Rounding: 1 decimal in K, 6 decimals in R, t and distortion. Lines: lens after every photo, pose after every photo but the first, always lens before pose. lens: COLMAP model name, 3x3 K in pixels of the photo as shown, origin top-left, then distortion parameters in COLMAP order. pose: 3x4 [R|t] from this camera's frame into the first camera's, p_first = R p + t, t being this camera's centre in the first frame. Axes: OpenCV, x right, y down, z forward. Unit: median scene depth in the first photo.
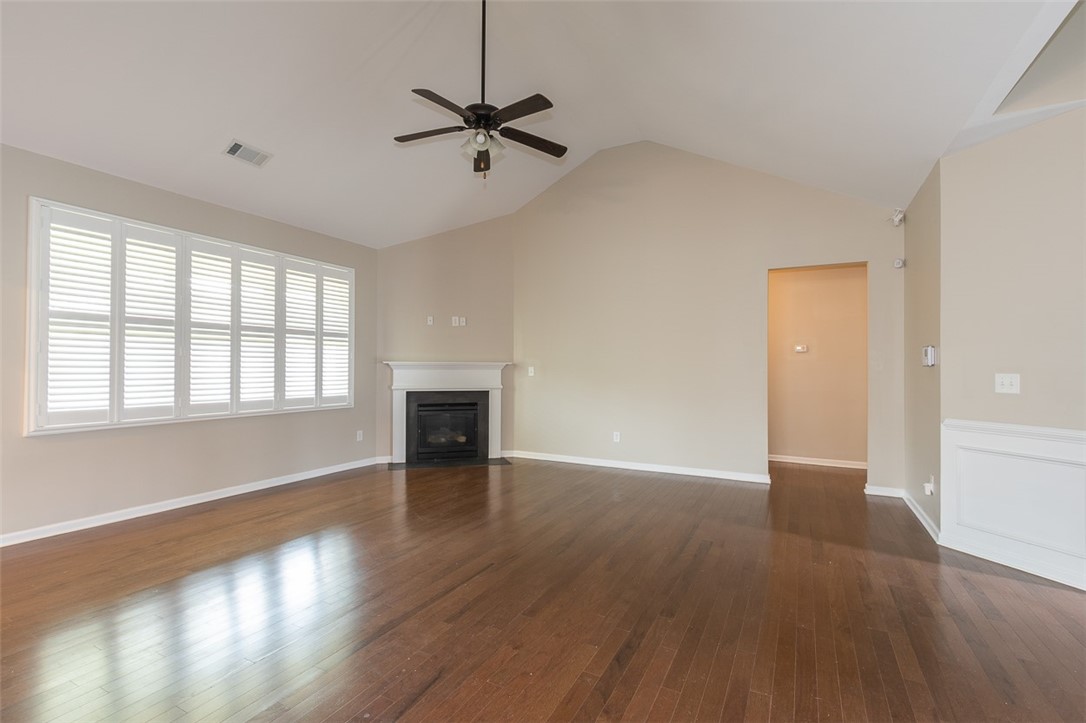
lens RADIAL K [[496.5, 0, 540.2], [0, 496.5, 363.2], [0, 0, 1]] dist [0.004460, -0.000688]
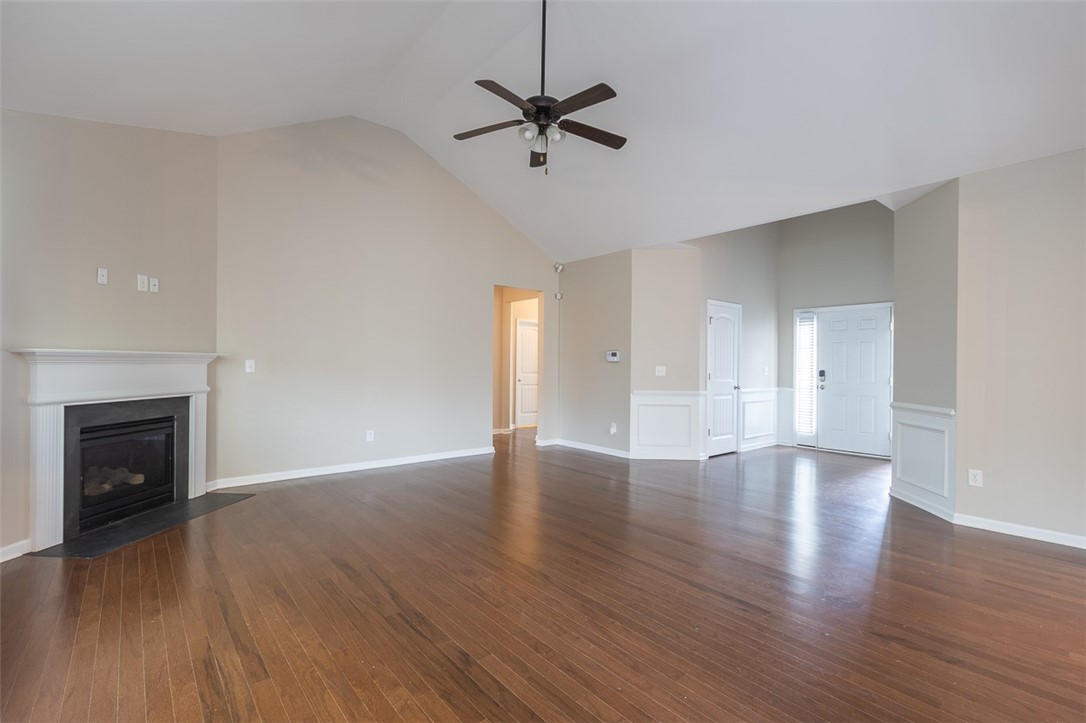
lens RADIAL K [[496.5, 0, 540.2], [0, 496.5, 363.2], [0, 0, 1]] dist [0.004460, -0.000688]
pose [[0.380014, -0.001762, 0.924979, -0.573719], [-0.014668, 0.999861, 0.007931, 0.000244], [-0.924864, -0.016581, 0.379935, 0.346548]]
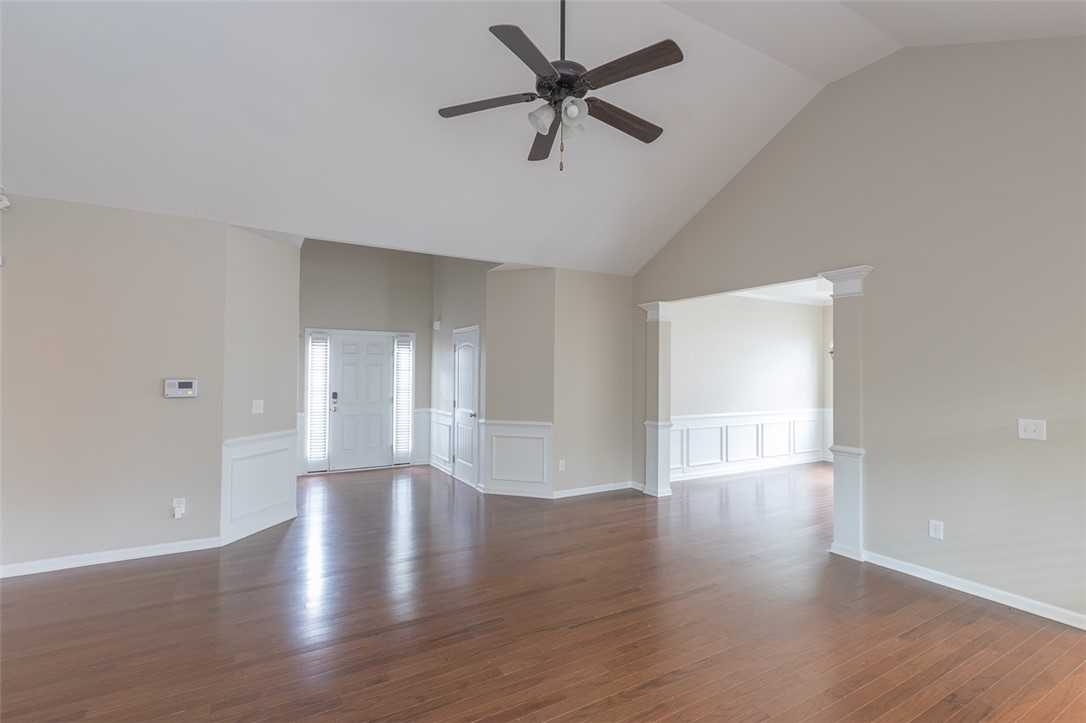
lens RADIAL K [[496.5, 0, 540.2], [0, 496.5, 363.2], [0, 0, 1]] dist [0.004460, -0.000688]
pose [[-0.847454, -0.002443, 0.530864, -0.267836], [-0.016808, 0.999612, -0.022232, -0.034067], [-0.530603, -0.027763, -0.847166, 0.909823]]
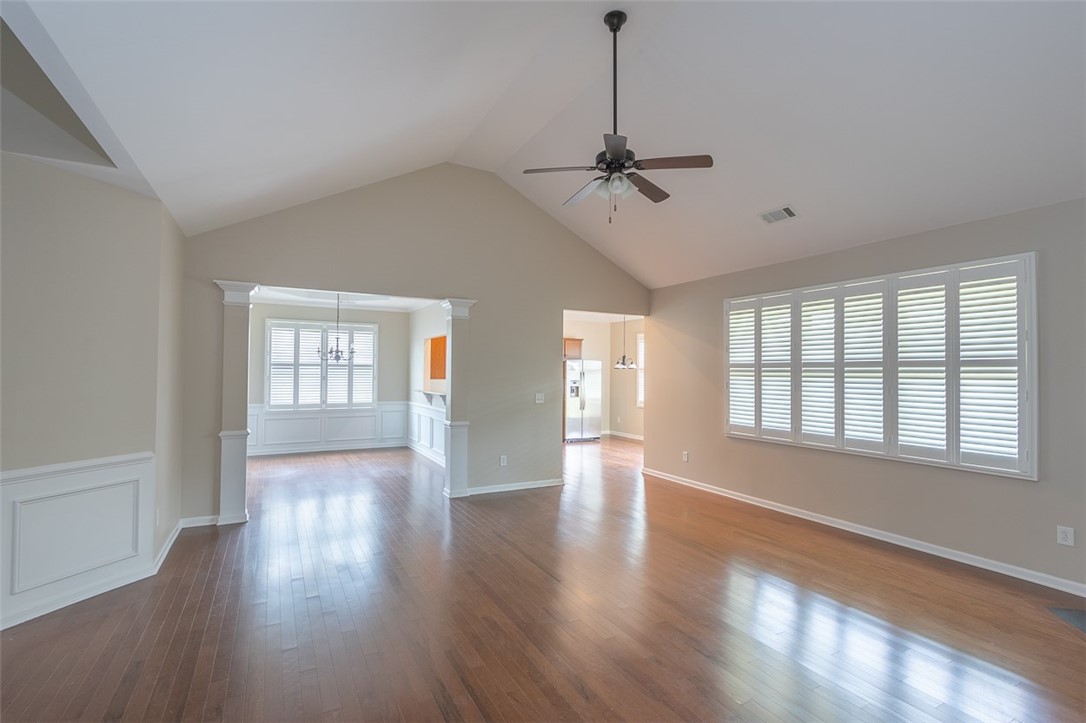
lens RADIAL K [[496.5, 0, 540.2], [0, 496.5, 363.2], [0, 0, 1]] dist [0.004460, -0.000688]
pose [[-0.559981, -0.025963, -0.828099, 0.439026], [-0.005481, 0.999603, -0.027633, -0.031846], [0.828487, -0.010935, -0.559901, 0.798574]]
